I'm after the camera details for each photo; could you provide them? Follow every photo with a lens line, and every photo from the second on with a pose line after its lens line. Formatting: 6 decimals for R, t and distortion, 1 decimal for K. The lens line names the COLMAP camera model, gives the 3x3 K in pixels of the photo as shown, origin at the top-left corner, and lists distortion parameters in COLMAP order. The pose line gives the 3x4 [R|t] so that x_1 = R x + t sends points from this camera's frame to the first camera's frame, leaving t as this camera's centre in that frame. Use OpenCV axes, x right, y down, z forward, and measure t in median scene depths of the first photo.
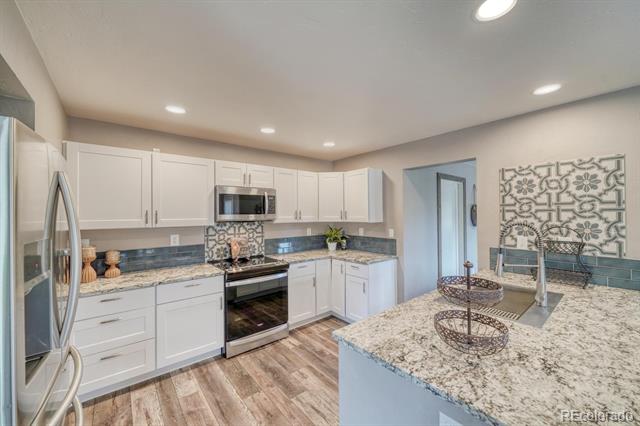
lens RADIAL K [[243.4, 0, 326.3], [0, 243.4, 212.6], [0, 0, 1]] dist [-0.006844, -0.000029]
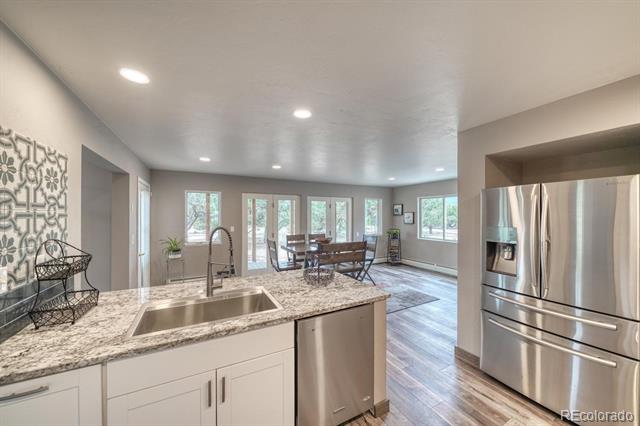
lens RADIAL K [[231.3, 0, 318.3], [0, 231.3, 214.3], [0, 0, 1]] dist [-0.006847, -0.000226]
pose [[-0.973740, 0.005741, 0.227590, 0.073710], [0.003430, 0.999938, -0.010548, -0.003782], [-0.227637, -0.009490, -0.973700, 1.377970]]
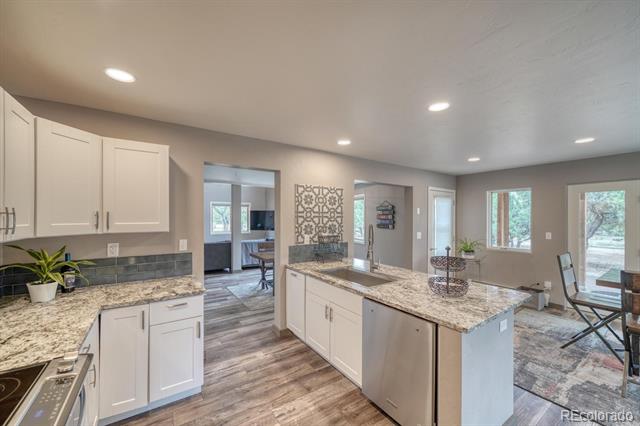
lens RADIAL K [[243.4, 0, 307.8], [0, 243.4, 219.3], [0, 0, 1]] dist [-0.006844, -0.000029]
pose [[0.144870, -0.001076, 0.989450, -0.618044], [-0.007591, 0.999969, 0.002199, 0.003913], [-0.989422, -0.007829, 0.144857, 0.834865]]
